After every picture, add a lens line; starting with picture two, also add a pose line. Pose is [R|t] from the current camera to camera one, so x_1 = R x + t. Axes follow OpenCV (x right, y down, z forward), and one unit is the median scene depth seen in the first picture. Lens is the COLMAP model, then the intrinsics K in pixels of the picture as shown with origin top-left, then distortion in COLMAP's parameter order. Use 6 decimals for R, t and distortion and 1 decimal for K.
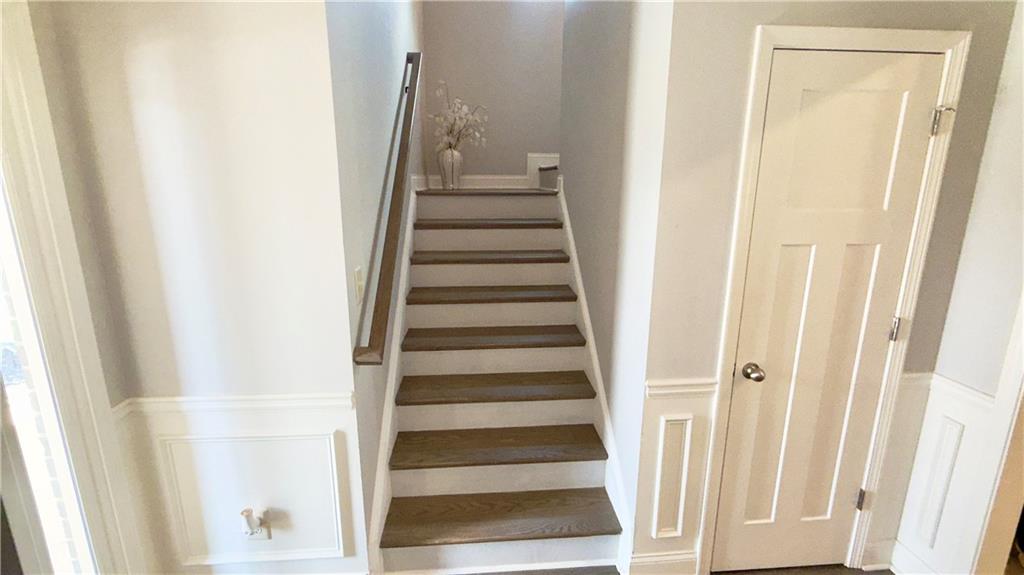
lens RADIAL K [[464.6, 0, 511.4], [0, 464.6, 288.5], [0, 0, 1]] dist [-0.000089, 0.000270]
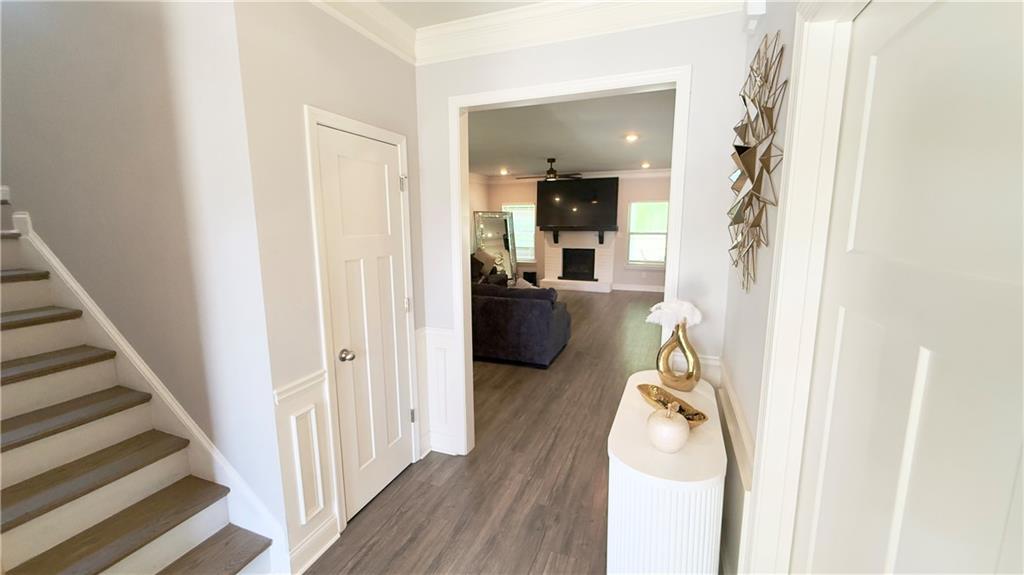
lens RADIAL K [[409.4, 0, 510.8], [0, 409.4, 286.5], [0, 0, 1]] dist [0.001646, -0.000236]
pose [[0.434303, -0.145358, 0.888961, -0.293565], [0.211321, 0.975793, 0.056315, 0.017040], [-0.875628, 0.163398, 0.454507, 0.000004]]
